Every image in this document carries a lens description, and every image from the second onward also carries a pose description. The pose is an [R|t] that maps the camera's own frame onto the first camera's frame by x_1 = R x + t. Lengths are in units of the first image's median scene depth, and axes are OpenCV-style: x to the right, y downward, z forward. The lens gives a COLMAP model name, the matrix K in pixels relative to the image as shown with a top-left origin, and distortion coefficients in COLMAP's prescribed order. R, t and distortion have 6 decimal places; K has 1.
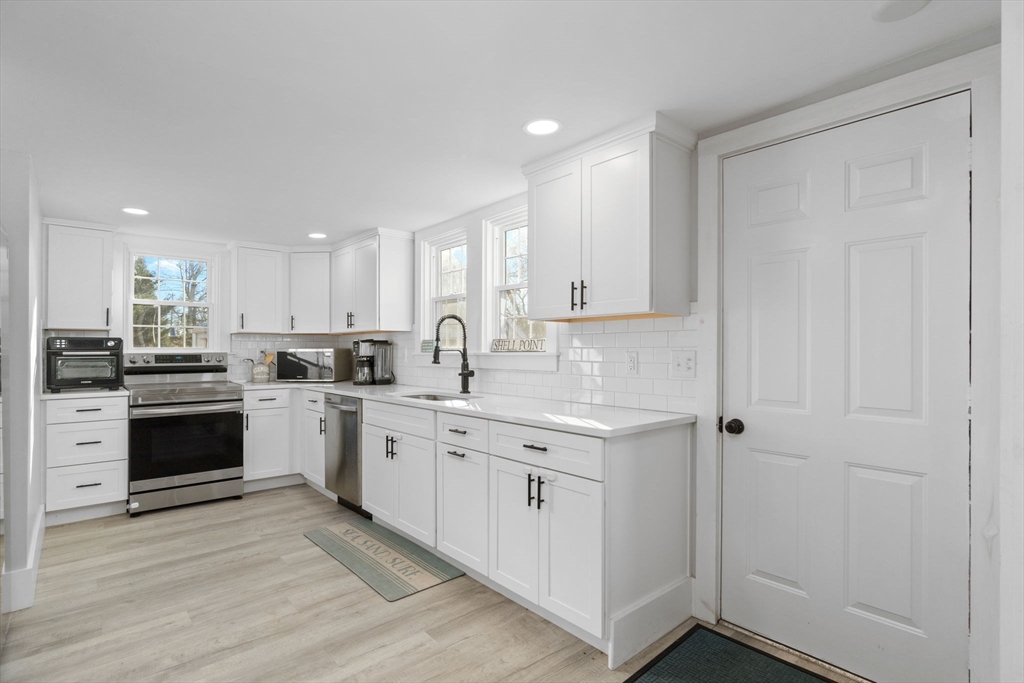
lens RADIAL K [[514.5, 0, 506.8], [0, 514.5, 337.5], [0, 0, 1]] dist [-0.006338, 0.001822]
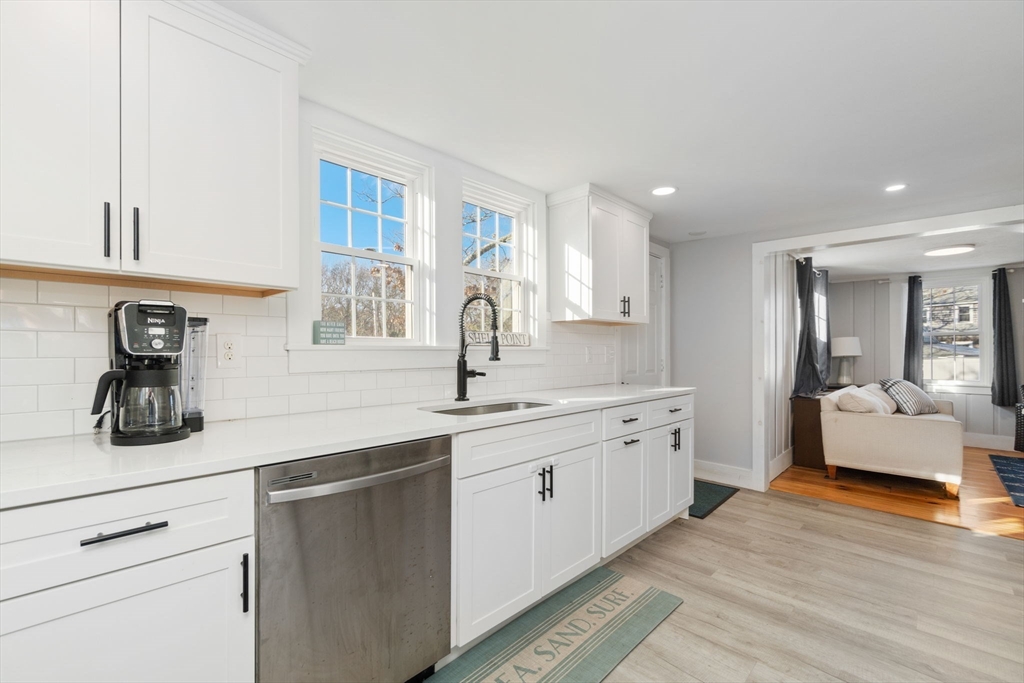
lens RADIAL K [[439.7, 0, 513.3], [0, 439.7, 345.3], [0, 0, 1]] dist [0.000104, 0.000929]
pose [[-0.099829, 0.014995, 0.994892, -0.892677], [-0.024348, 0.999550, -0.017508, 0.046297], [-0.994707, -0.025972, -0.099419, 1.224841]]
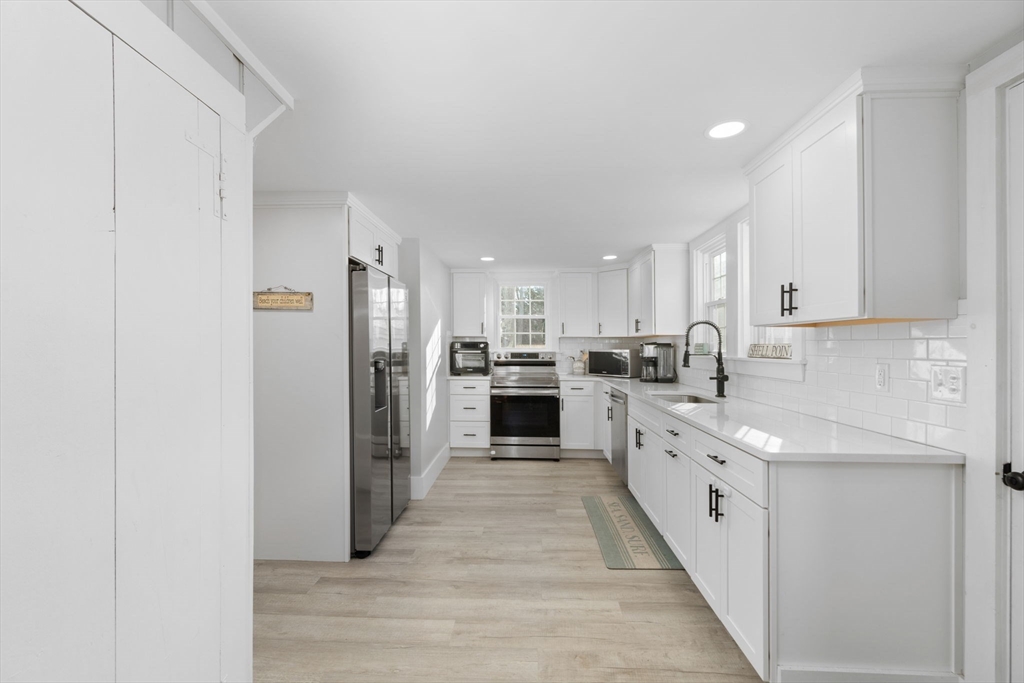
lens RADIAL K [[451.3, 0, 506.3], [0, 451.3, 338.0], [0, 0, 1]] dist [-0.000562, 0.001284]
pose [[0.728678, -0.004885, -0.684839, 0.273866], [0.009340, 0.999952, 0.002805, -0.018154], [0.684793, -0.008440, 0.728689, 0.074805]]
